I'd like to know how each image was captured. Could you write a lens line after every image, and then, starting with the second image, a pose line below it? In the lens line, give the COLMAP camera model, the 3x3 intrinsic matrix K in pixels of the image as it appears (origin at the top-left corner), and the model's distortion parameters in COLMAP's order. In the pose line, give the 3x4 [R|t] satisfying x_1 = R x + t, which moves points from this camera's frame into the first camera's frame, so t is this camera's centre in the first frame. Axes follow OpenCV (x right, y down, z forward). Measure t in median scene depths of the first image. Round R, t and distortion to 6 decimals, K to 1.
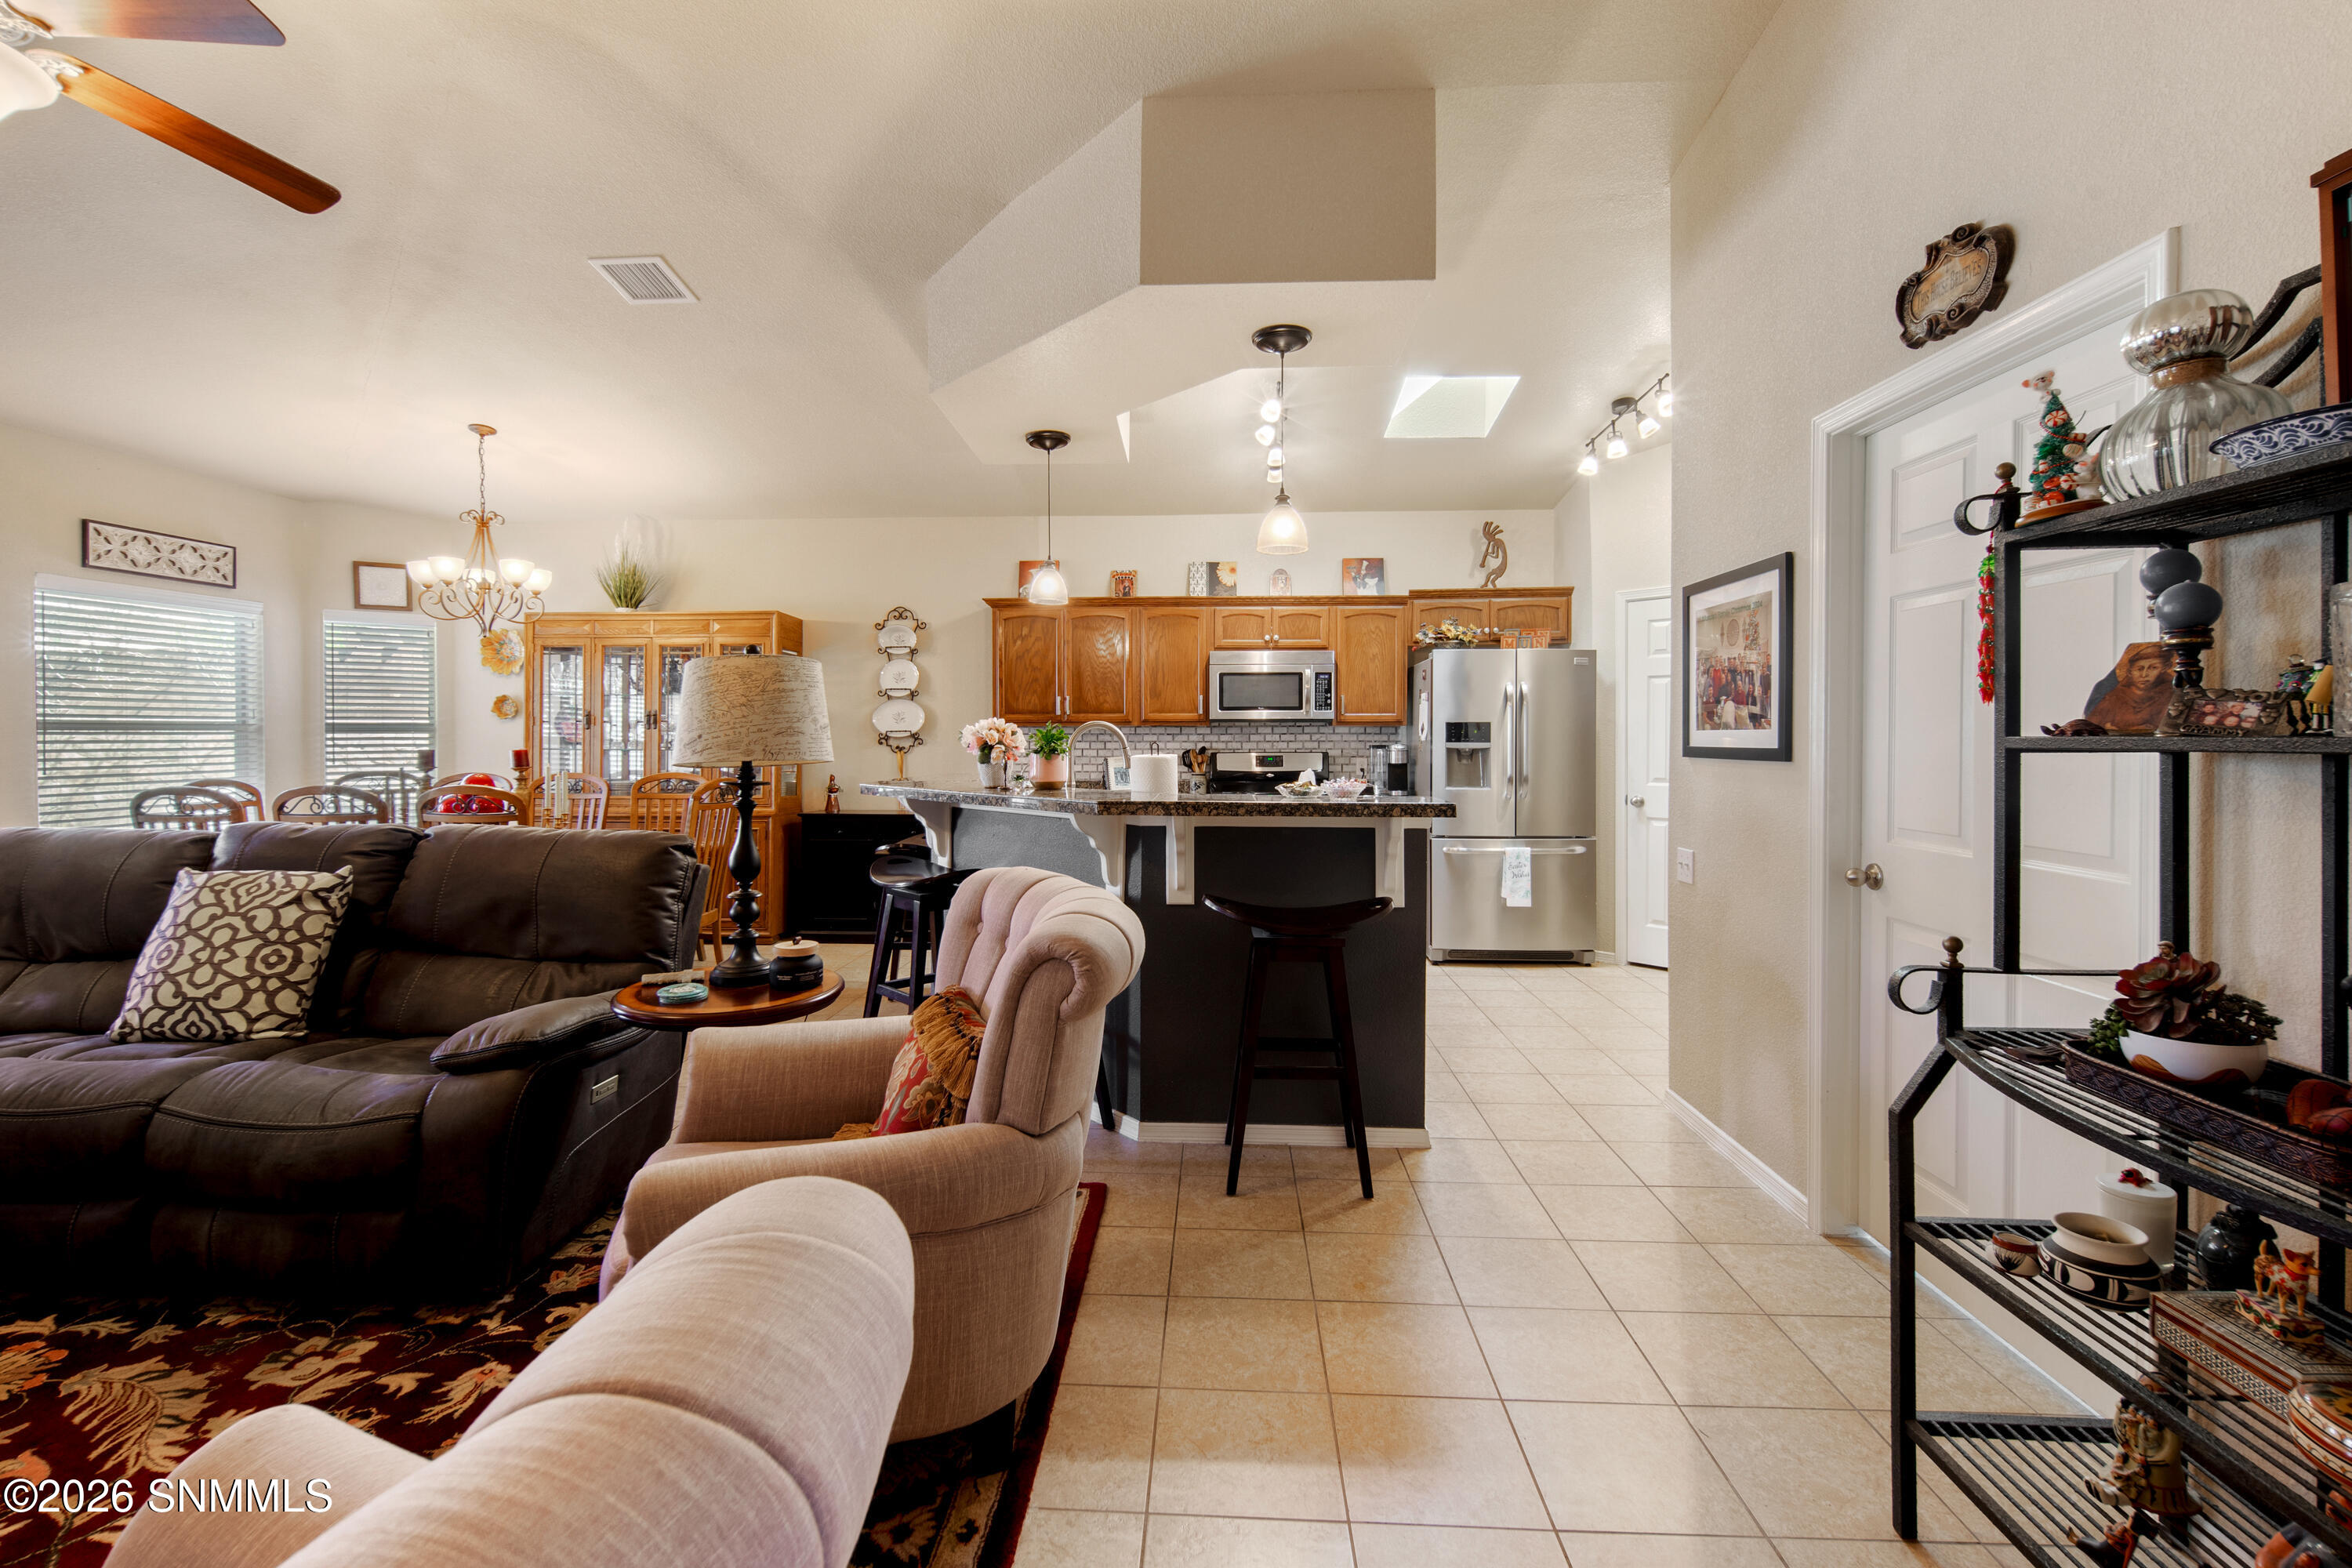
lens RADIAL K [[1038.8, 0, 1167.1], [0, 1038.8, 740.8], [0, 0, 1]] dist [-0.001005, -0.000263]
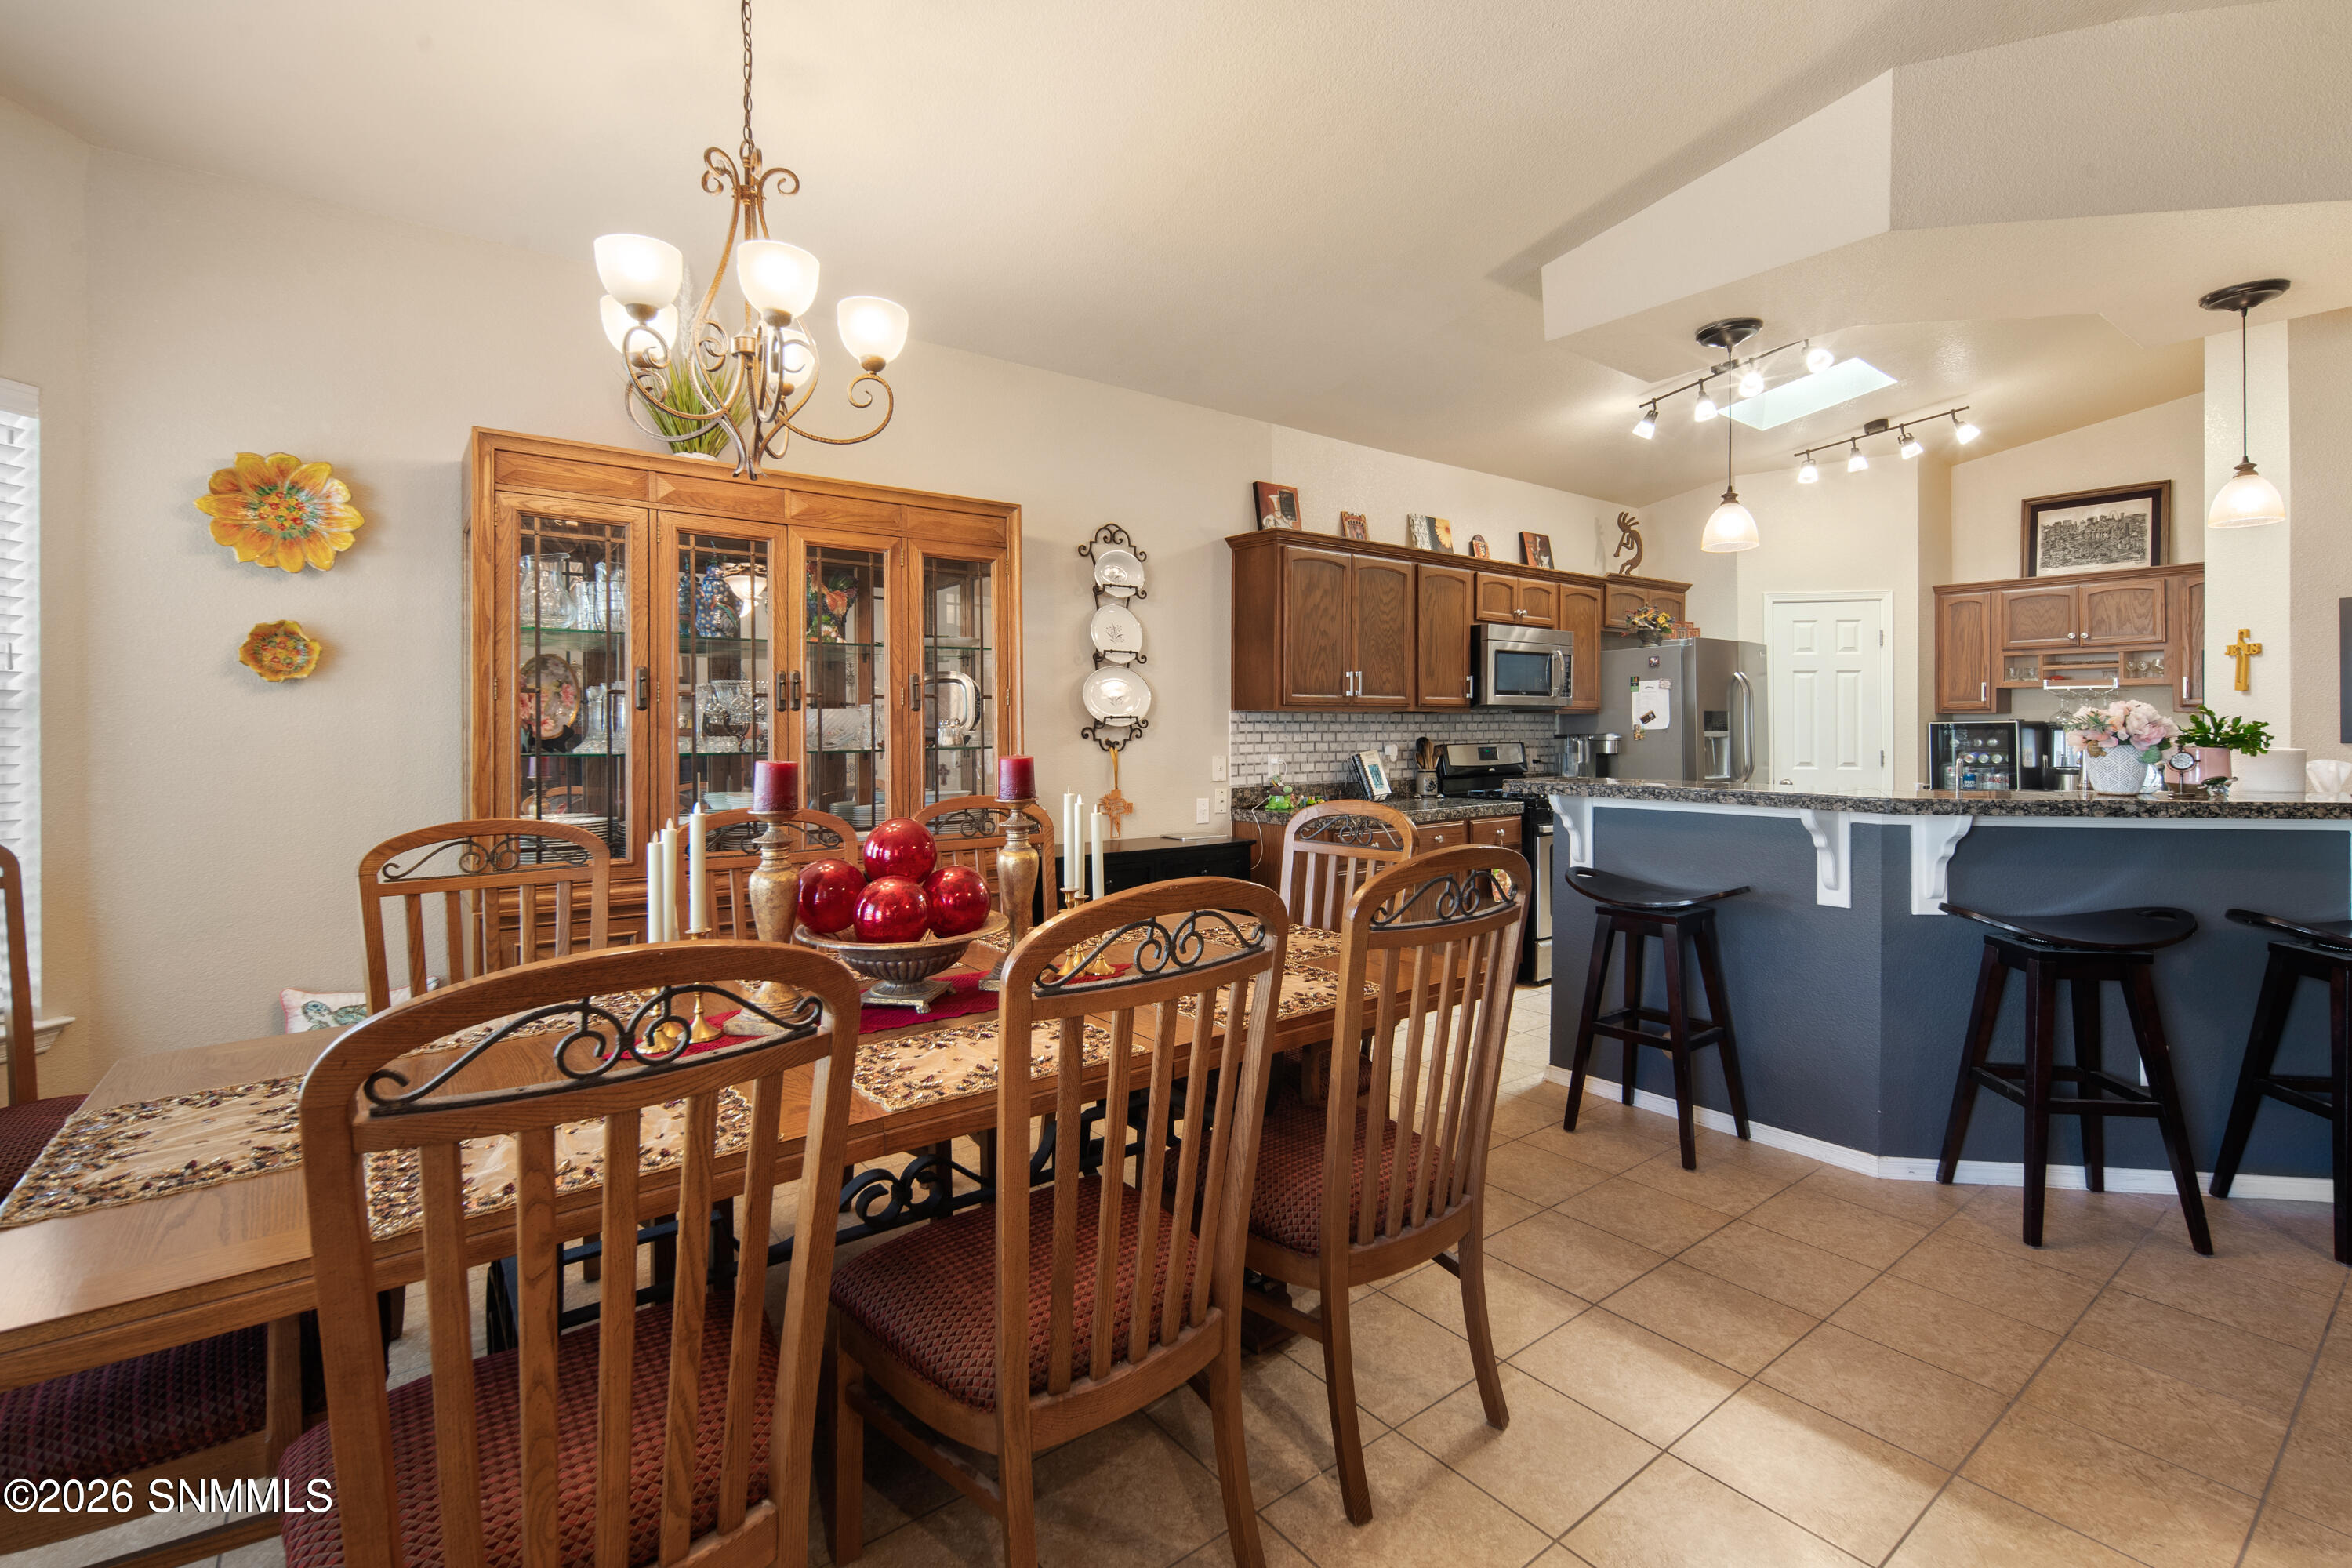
lens RADIAL K [[1045.6, 0, 1181.3], [0, 1045.6, 730.7], [0, 0, 1]] dist [0.001702, -0.000102]
pose [[0.761981, -0.003231, 0.647591, -0.697489], [0.002872, 0.999995, 0.001611, -0.001871], [-0.647593, 0.000632, 0.761987, 0.519327]]
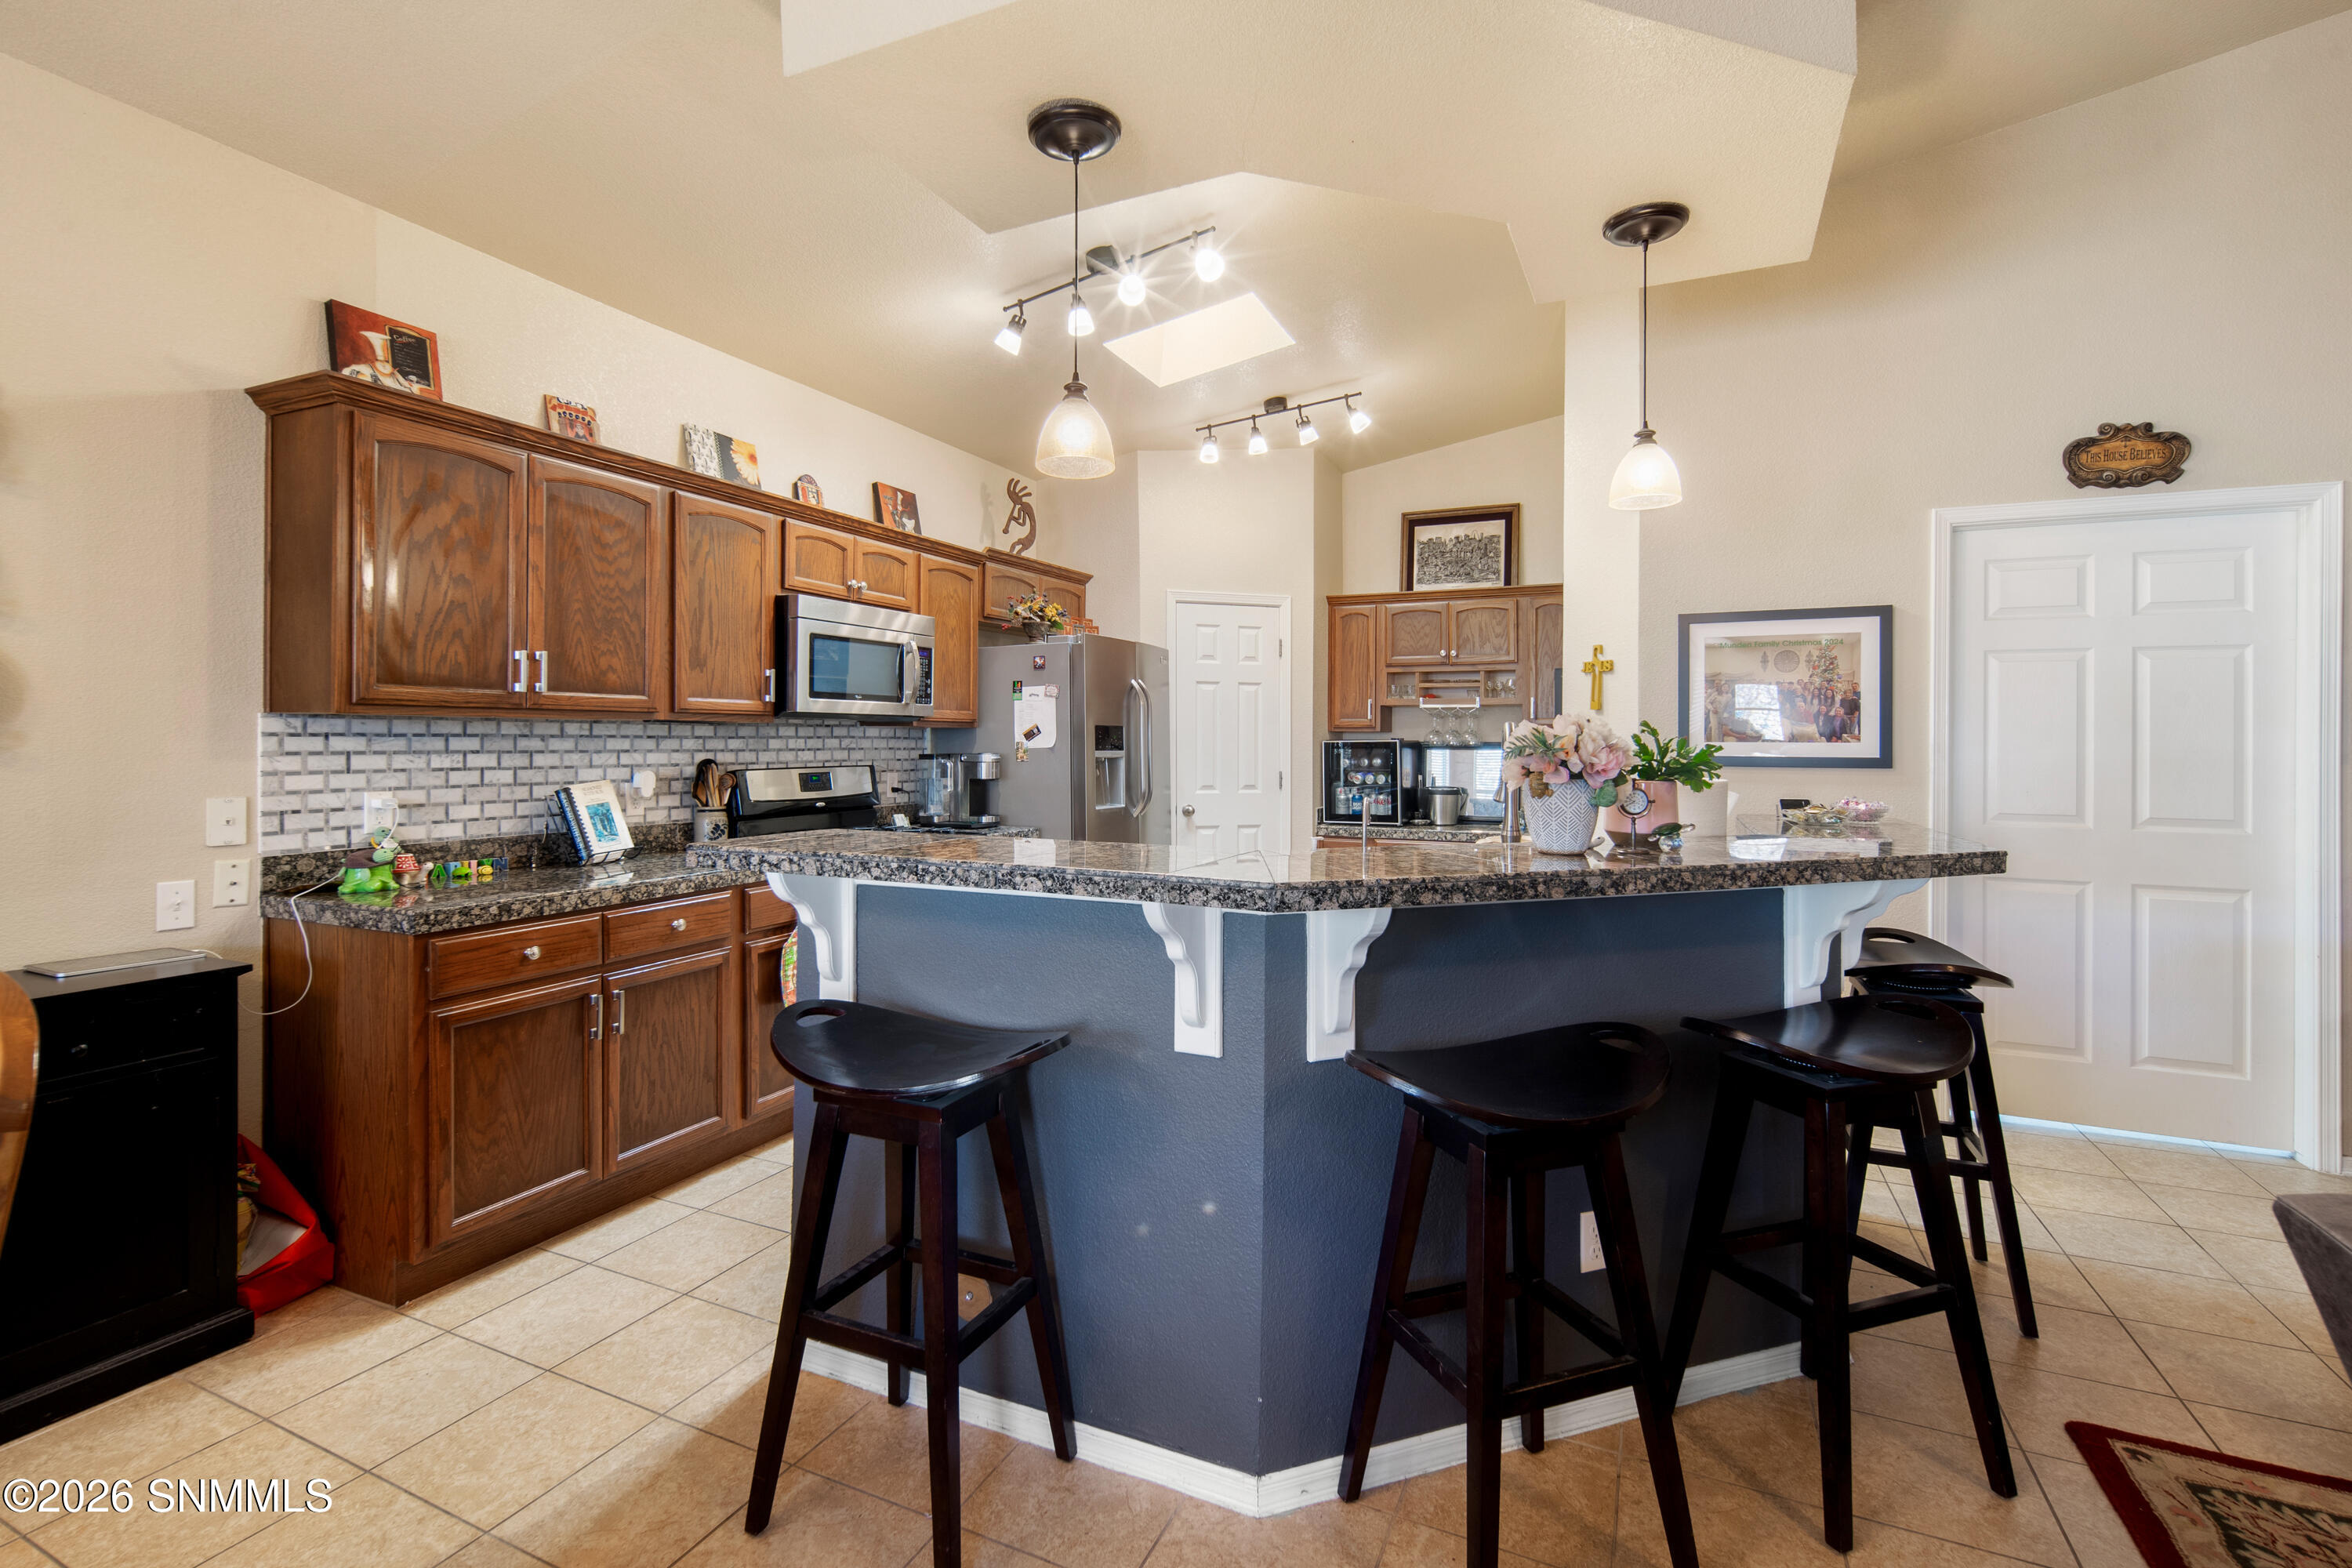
lens RADIAL K [[1049.7, 0, 1167.4], [0, 1049.7, 746.9], [0, 0, 1]] dist [0.001786, -0.000057]
pose [[0.379692, -0.002614, 0.925109, -0.420981], [-0.001821, 0.999992, 0.003573, -0.003993], [-0.925111, -0.003041, 0.379684, 0.592272]]
